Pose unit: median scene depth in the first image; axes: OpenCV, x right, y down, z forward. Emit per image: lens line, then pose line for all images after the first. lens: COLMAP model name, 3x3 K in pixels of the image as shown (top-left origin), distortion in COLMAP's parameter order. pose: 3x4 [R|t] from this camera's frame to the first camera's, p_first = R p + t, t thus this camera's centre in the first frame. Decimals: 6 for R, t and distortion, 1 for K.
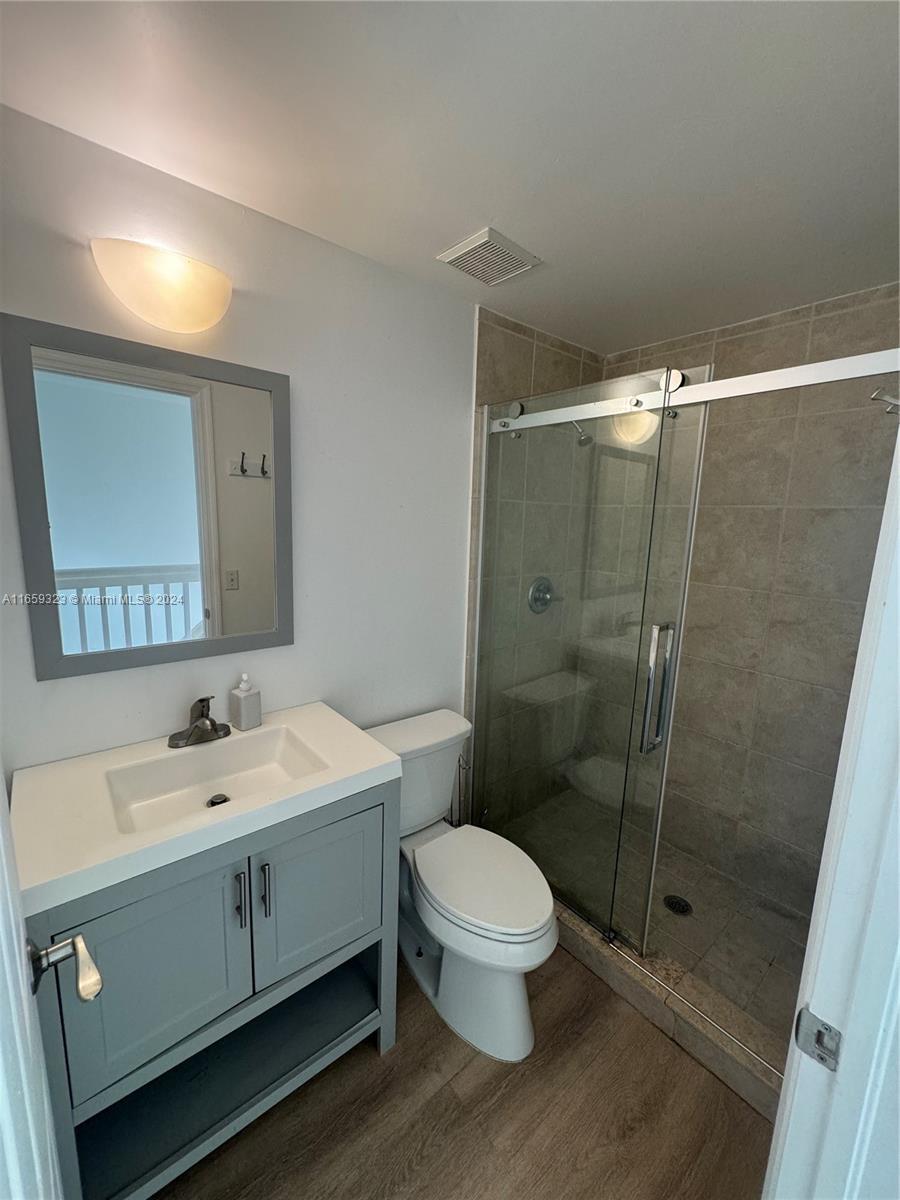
lens RADIAL K [[478.5, 0, 453.1], [0, 478.5, 600.5], [0, 0, 1]] dist [-0.003589, 0.000549]
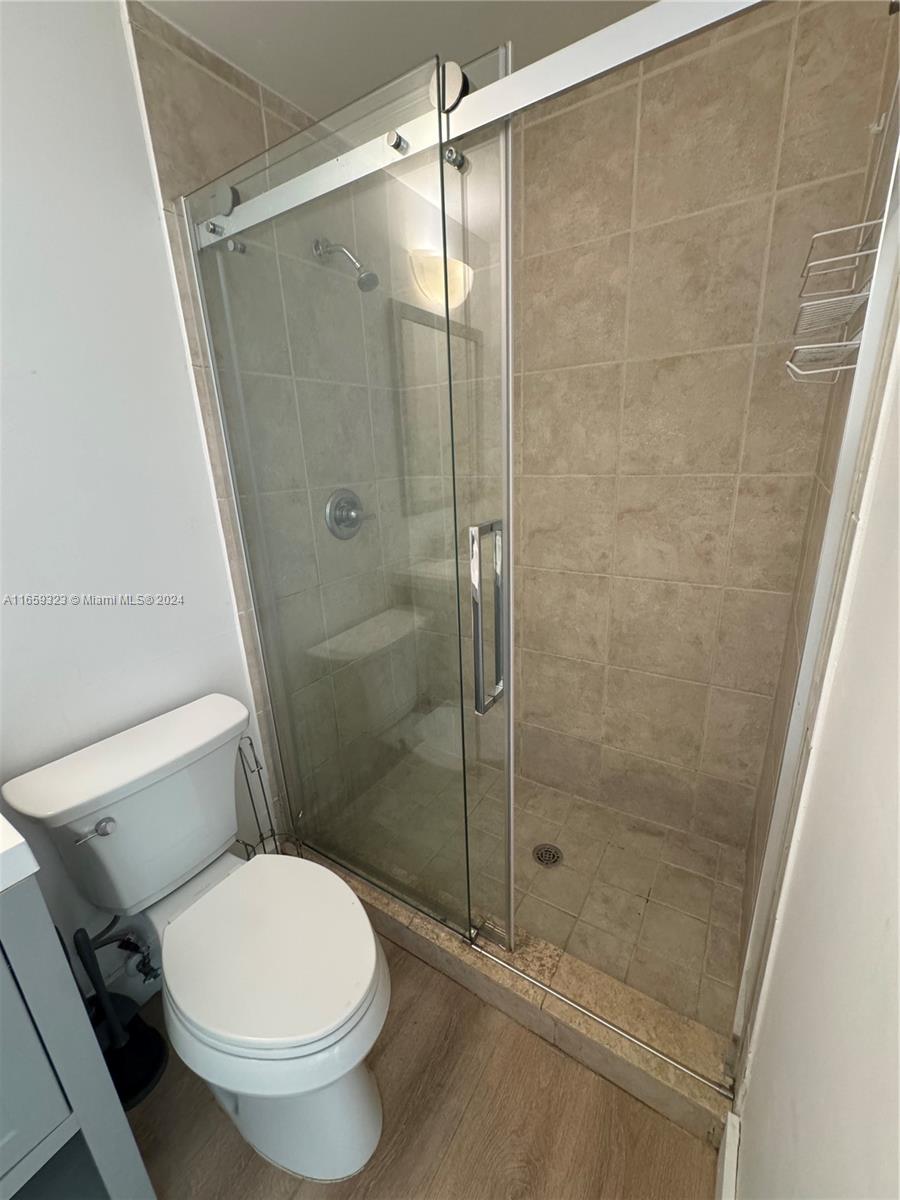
lens RADIAL K [[478.5, 0, 452.4], [0, 478.5, 599.8], [0, 0, 1]] dist [-0.003589, 0.000549]
pose [[0.953613, -0.154766, 0.258205, 0.156418], [0.119953, 0.982043, 0.145613, 0.038151], [-0.276104, -0.107886, 0.955053, 0.275489]]
